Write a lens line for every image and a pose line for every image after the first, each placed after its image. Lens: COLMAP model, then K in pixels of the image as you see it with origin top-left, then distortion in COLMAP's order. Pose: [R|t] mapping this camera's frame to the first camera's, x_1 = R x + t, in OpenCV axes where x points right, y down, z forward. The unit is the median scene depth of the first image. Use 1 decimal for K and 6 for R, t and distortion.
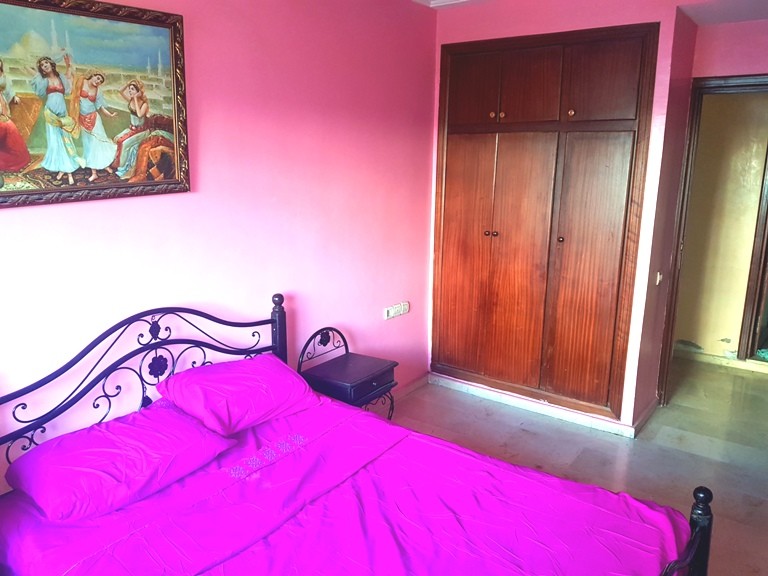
lens RADIAL K [[607.6, 0, 384.0], [0, 607.6, 288.0], [0, 0, 1]] dist [0.007815, -0.013141]
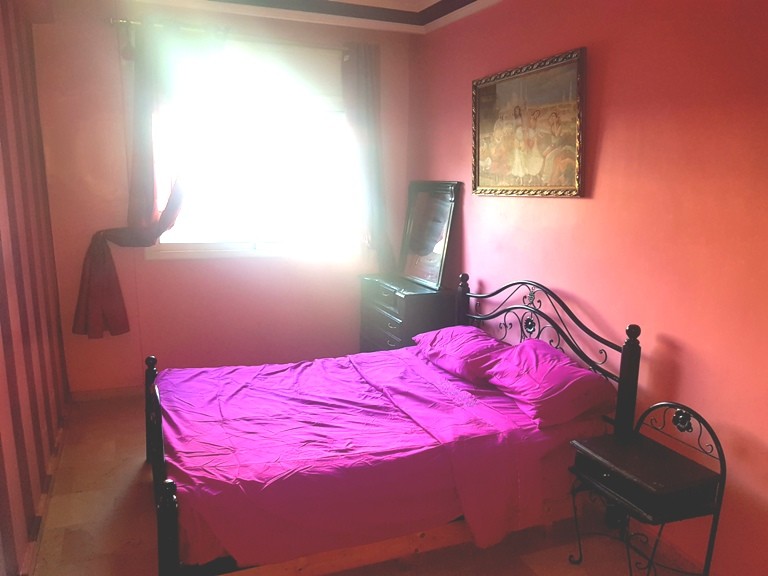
lens RADIAL K [[607.6, 0, 384.0], [0, 607.6, 288.0], [0, 0, 1]] dist [0.007815, -0.013141]
pose [[-0.484211, 0.154023, -0.861288, 0.966722], [-0.202956, 0.937762, 0.281799, -0.271780], [0.851087, 0.311254, -0.422815, 1.352837]]
